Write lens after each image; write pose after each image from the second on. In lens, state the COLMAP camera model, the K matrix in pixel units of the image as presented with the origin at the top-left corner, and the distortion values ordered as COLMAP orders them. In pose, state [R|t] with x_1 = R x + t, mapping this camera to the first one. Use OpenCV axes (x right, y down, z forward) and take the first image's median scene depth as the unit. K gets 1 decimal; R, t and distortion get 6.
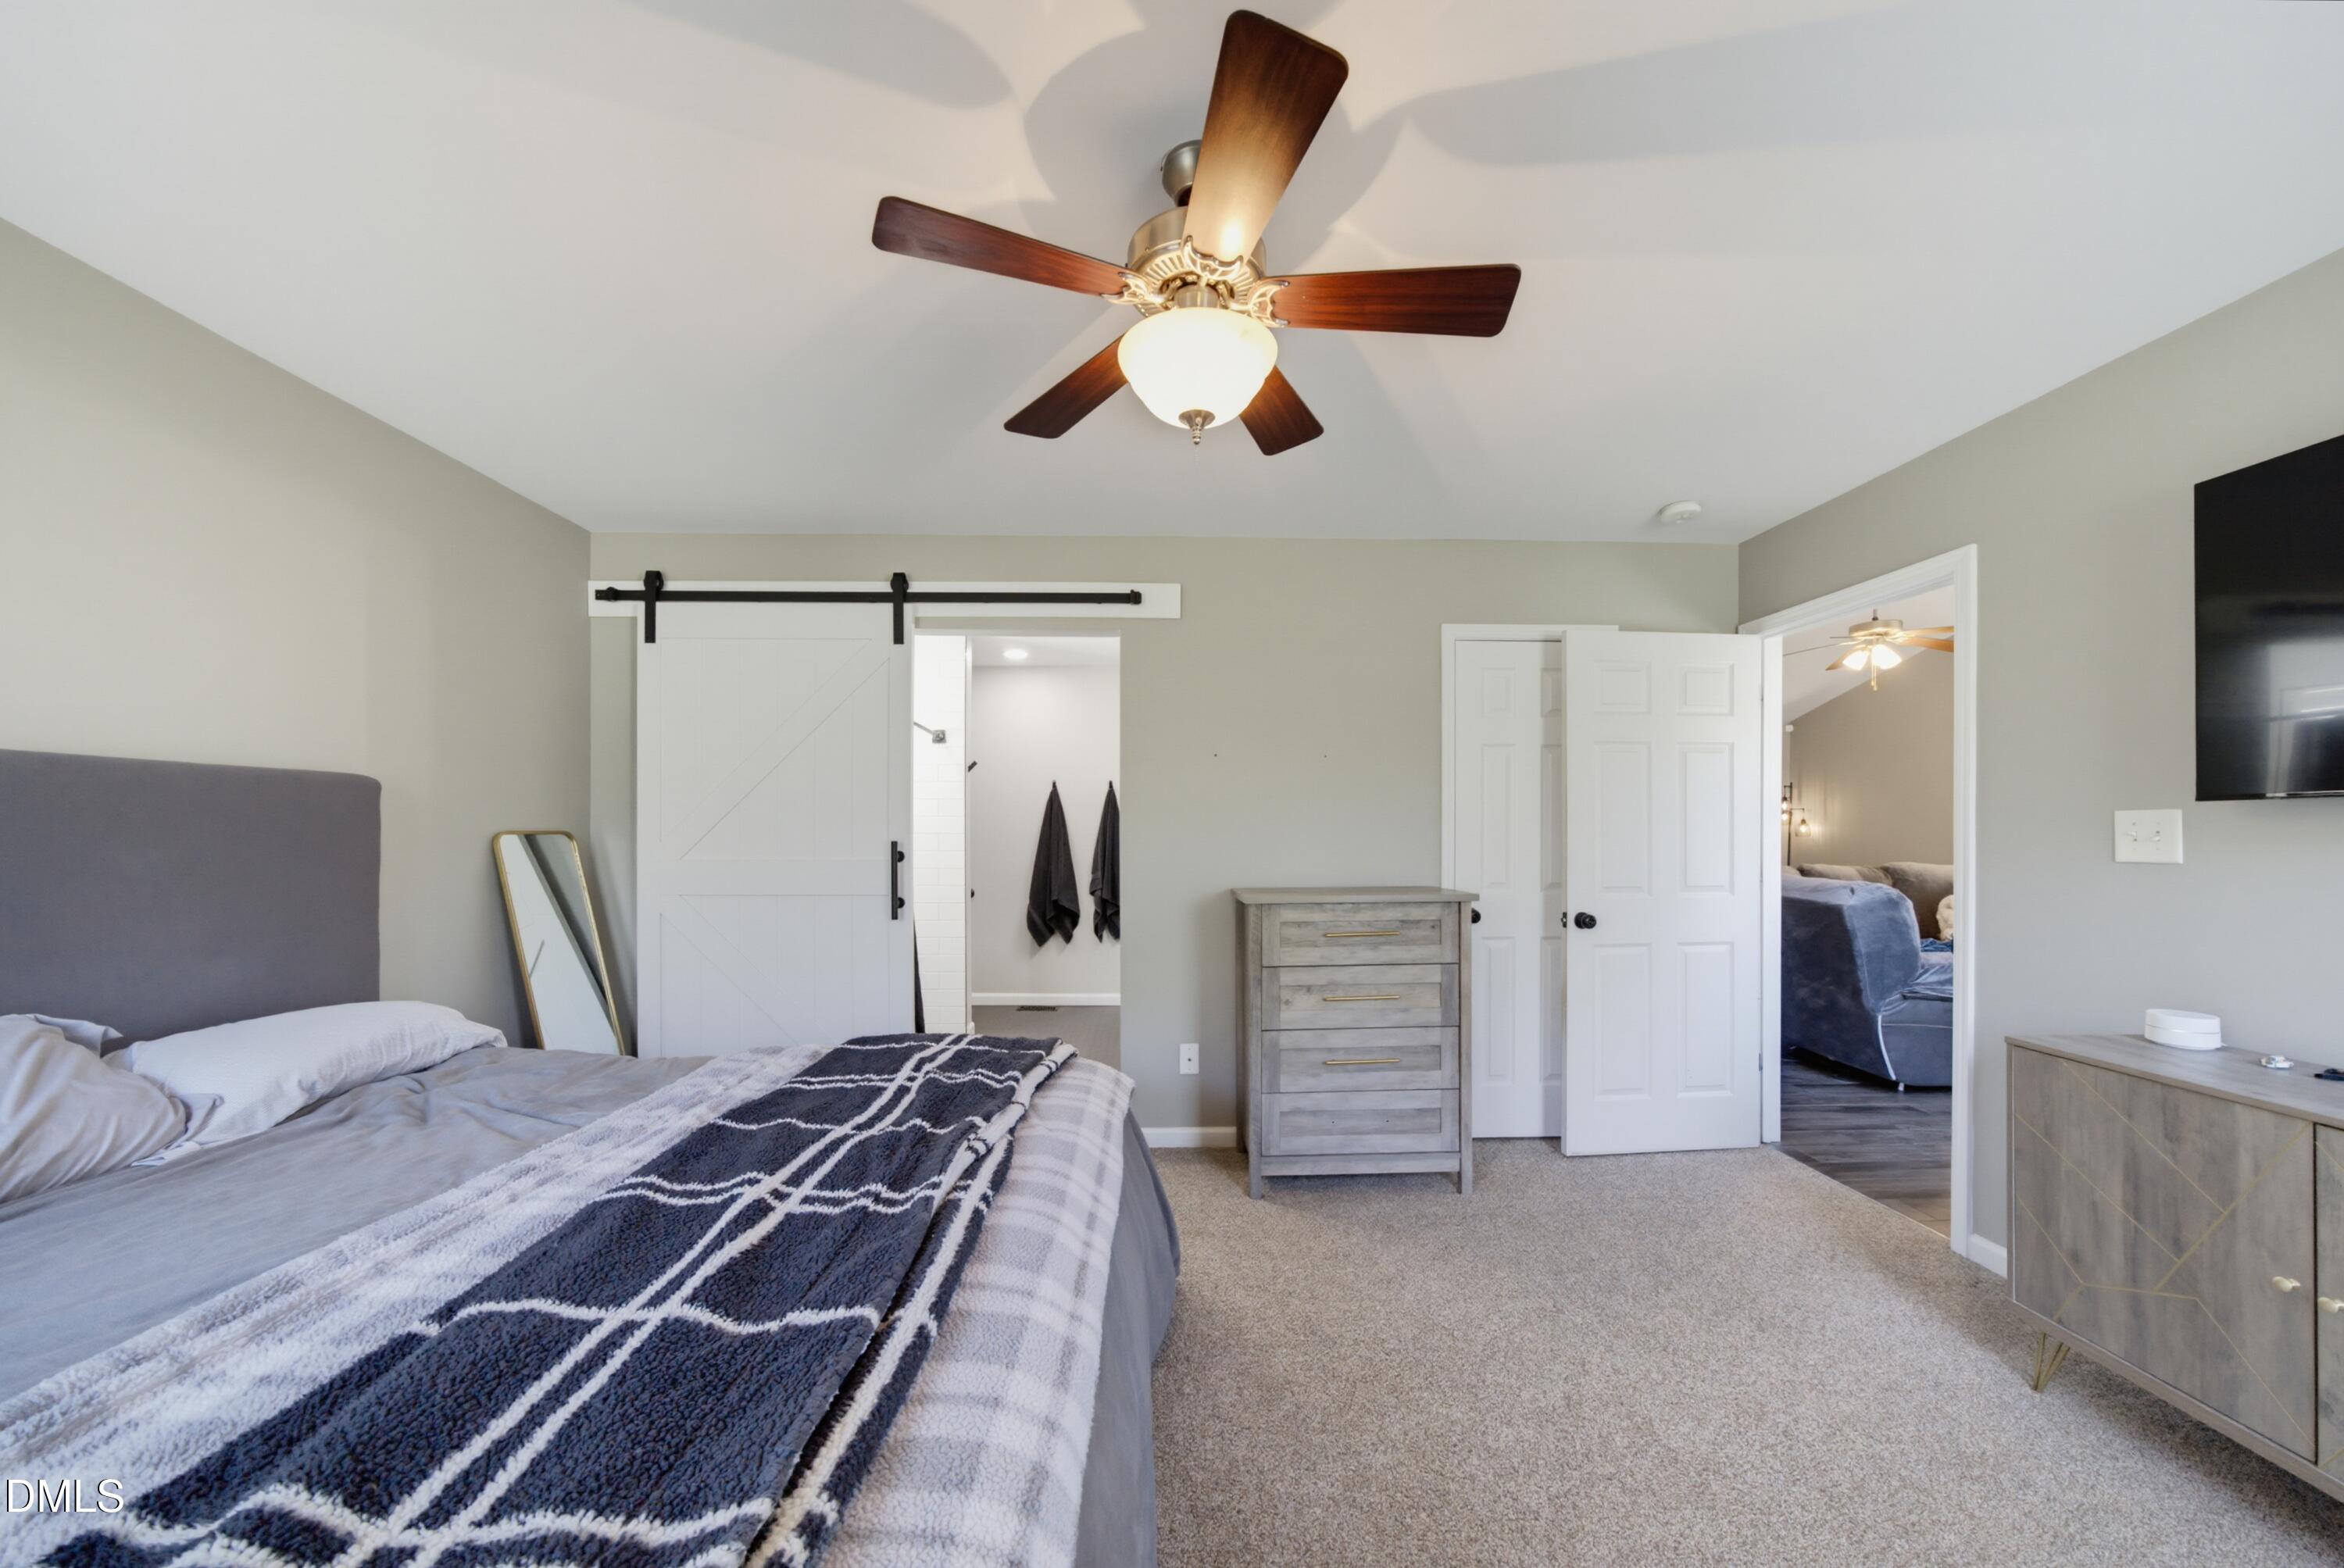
lens RADIAL K [[825.9, 0, 1179.5], [0, 825.9, 826.5], [0, 0, 1]] dist [-0.000064, -0.004175]
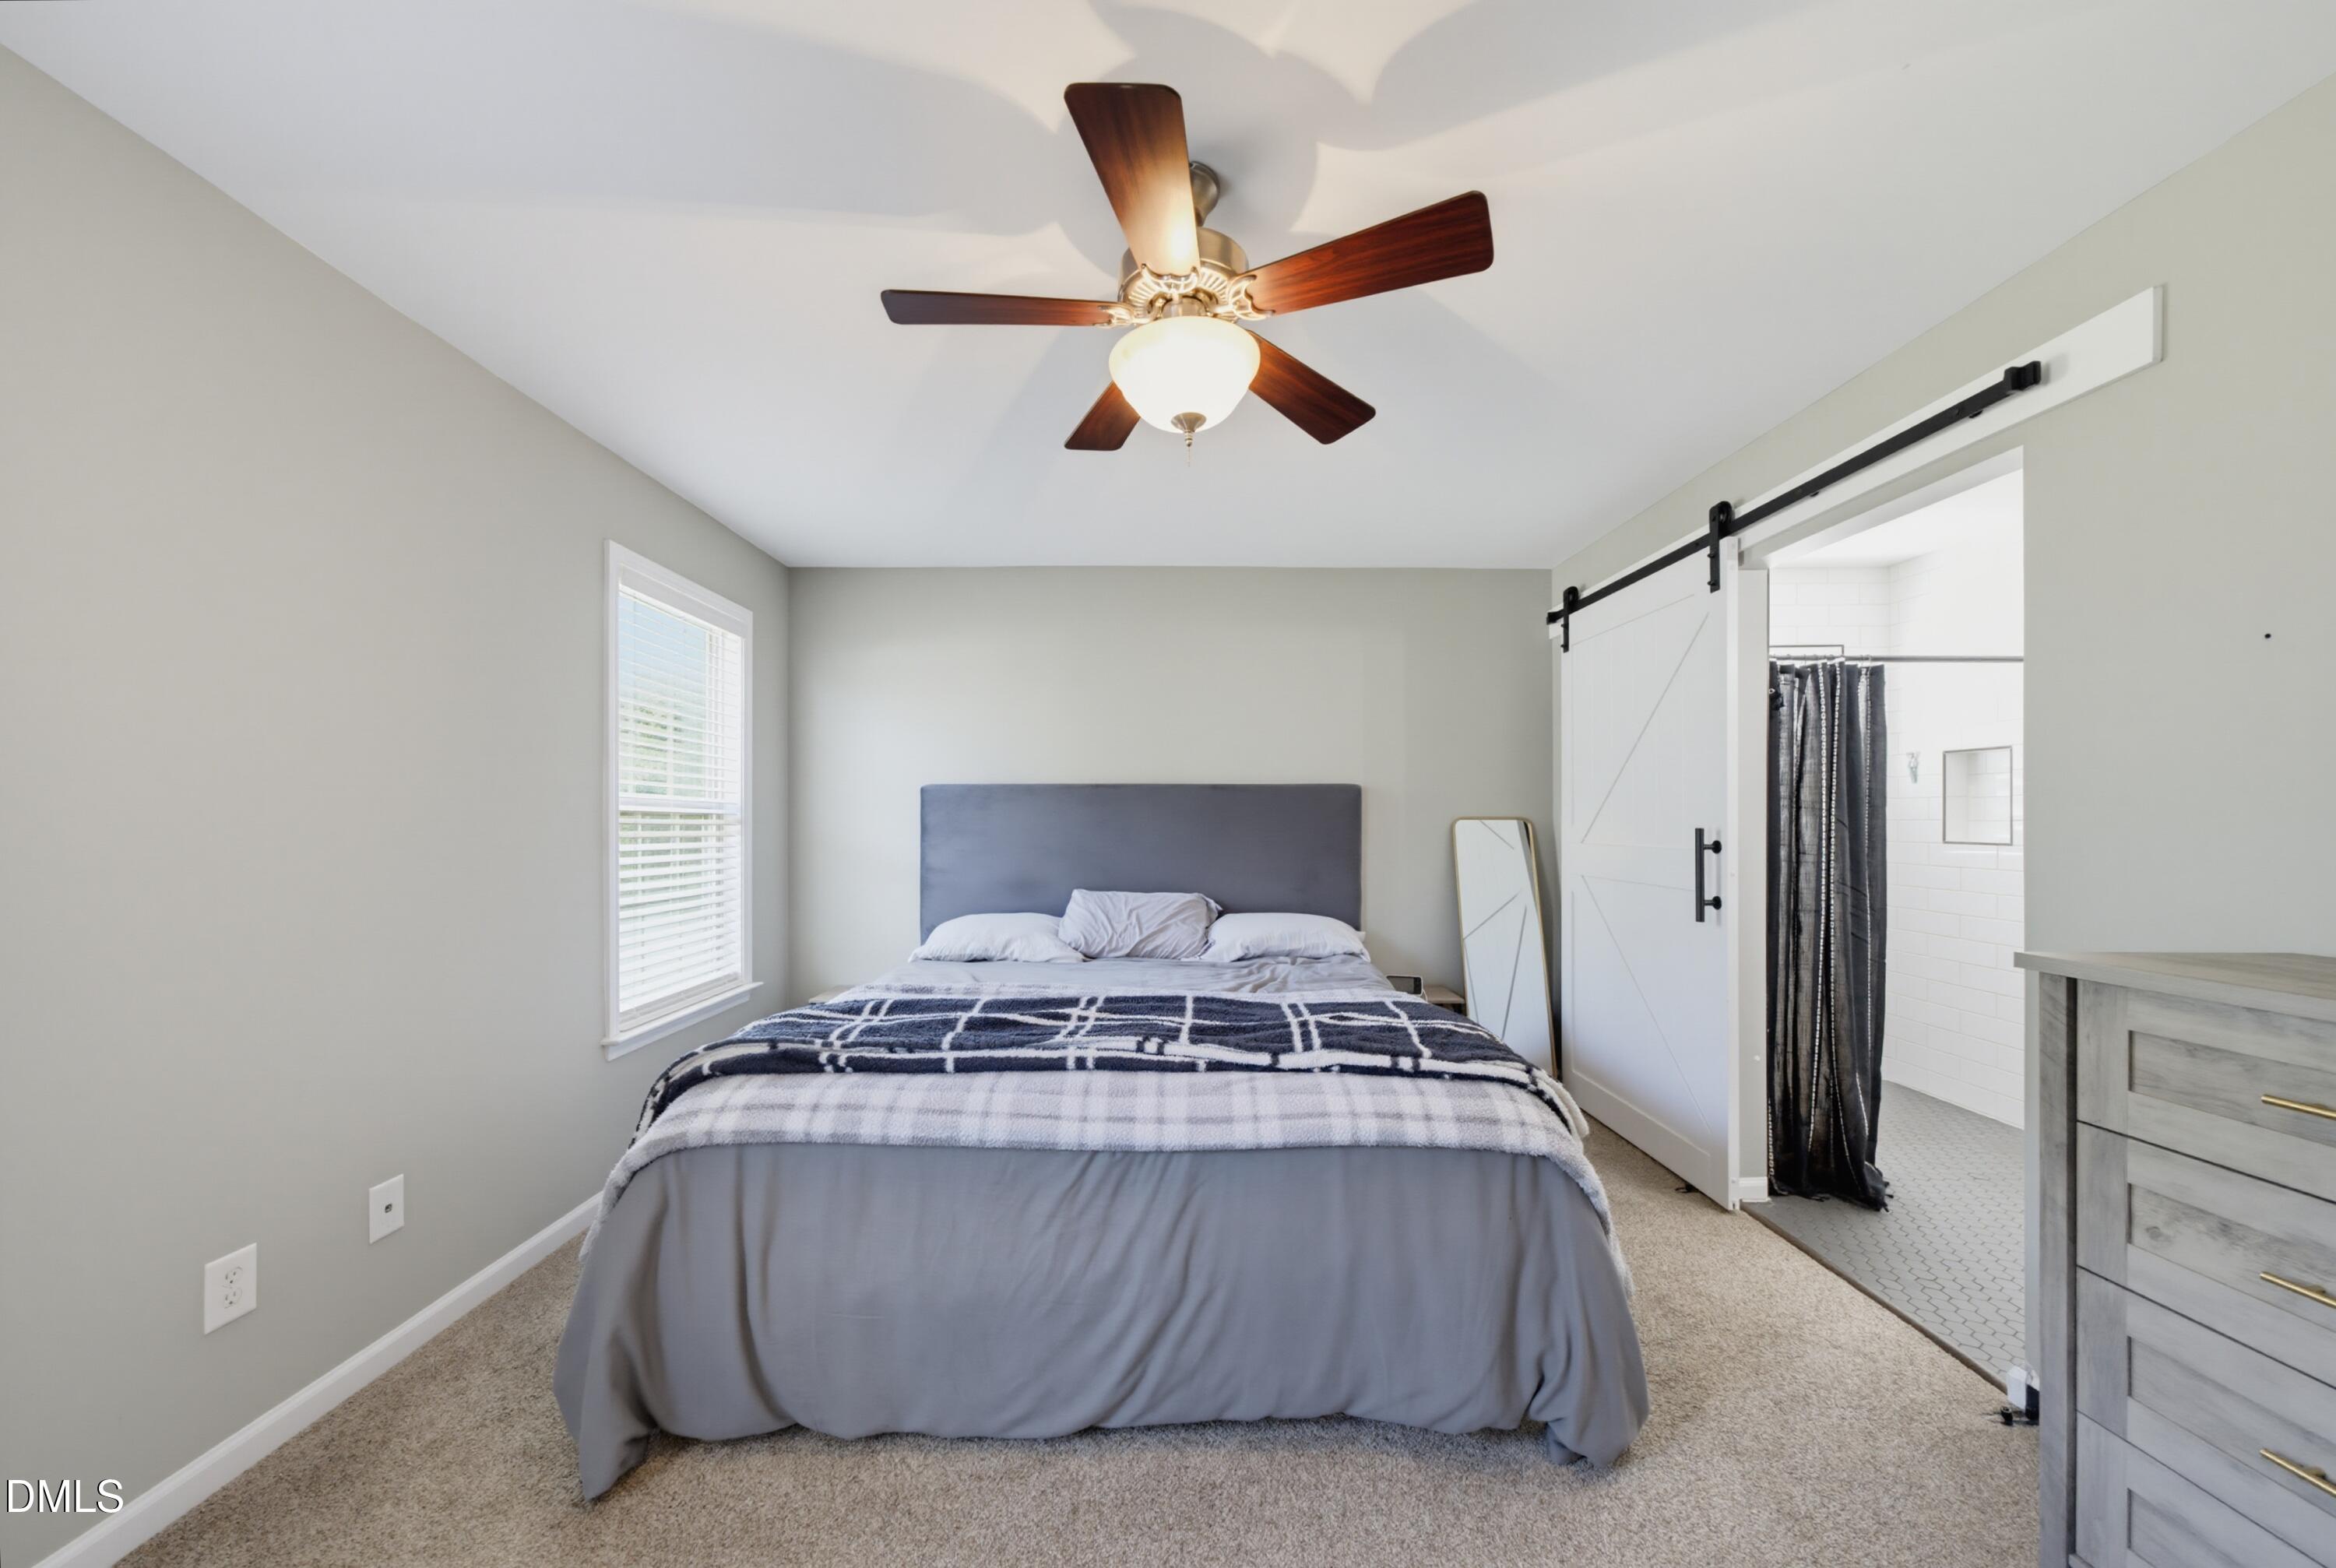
lens RADIAL K [[822.1, 0, 1168.2], [0, 822.1, 809.5], [0, 0, 1]] dist [-0.000661, 0.004434]
pose [[-0.015572, -0.011168, -0.999816, 0.553511], [0.004166, 0.999928, -0.011234, 0.005716], [0.999870, -0.004340, -0.015525, 0.521543]]
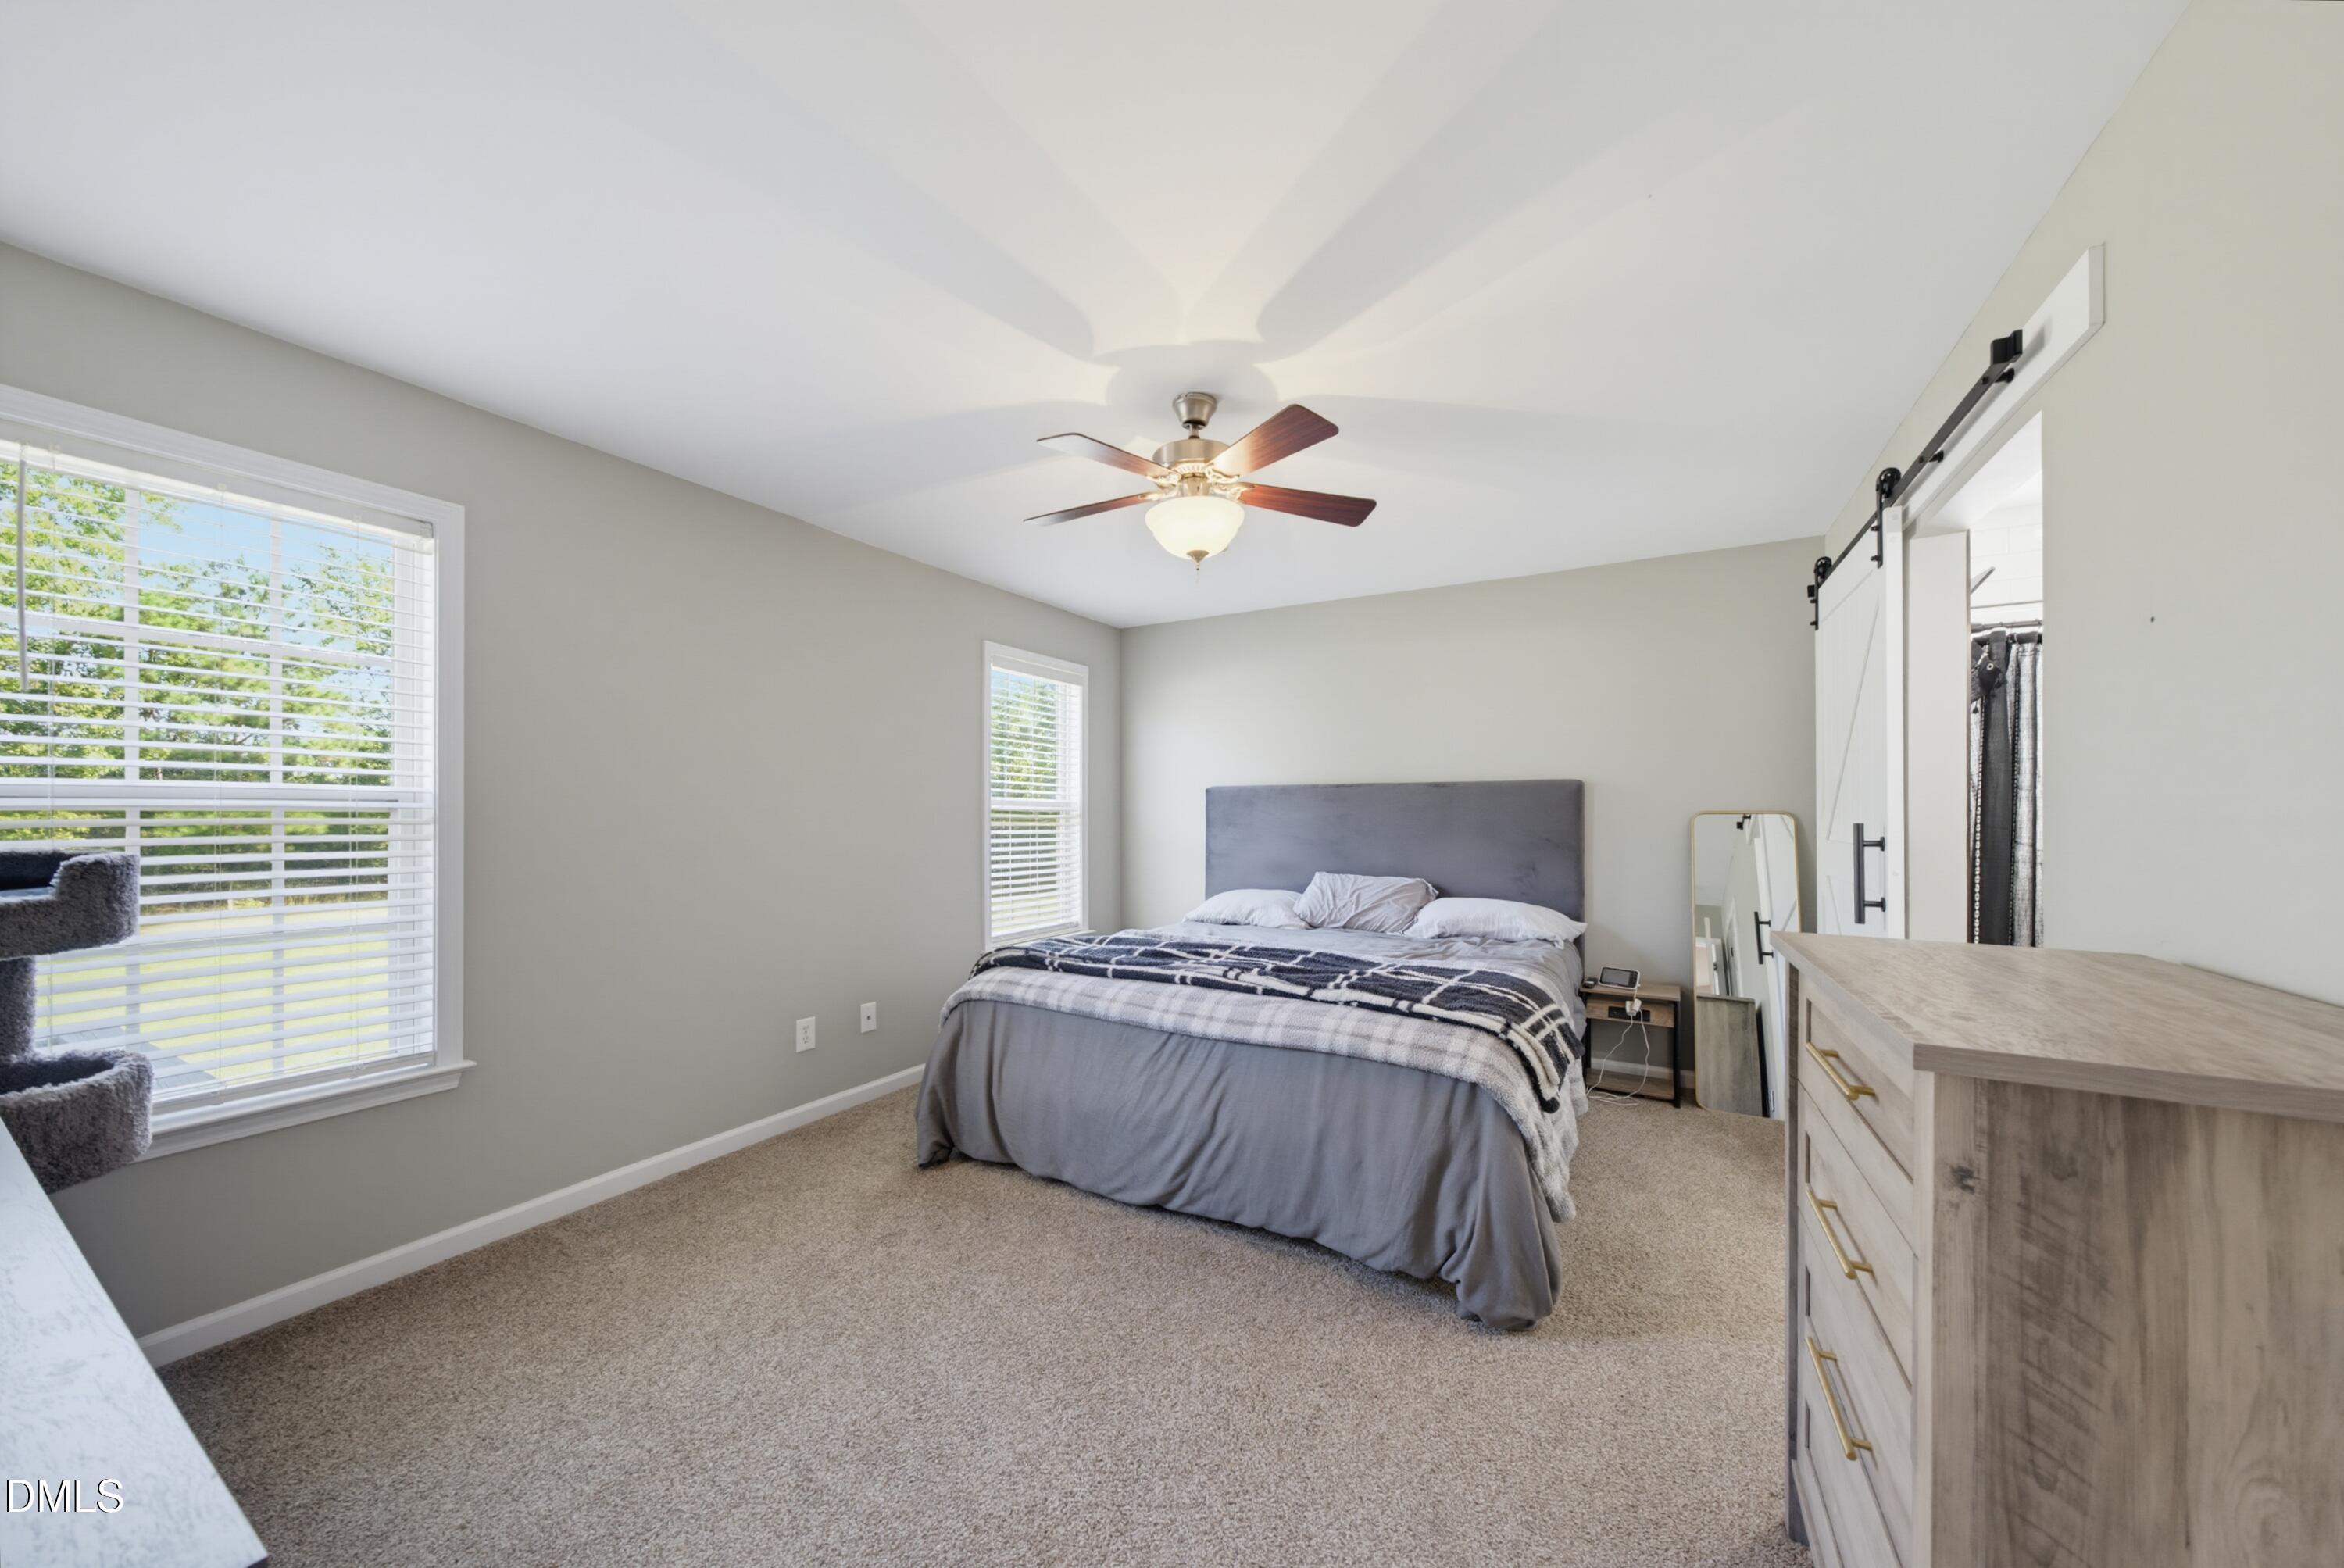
lens RADIAL K [[818.5, 0, 1171.9], [0, 818.5, 800.4], [0, 0, 1]] dist [0.017727, -0.004007]
pose [[-0.521528, -0.010138, -0.853174, 0.735374], [0.006661, 0.999851, -0.015952, 0.003858], [0.853208, -0.014002, -0.521382, 0.942718]]
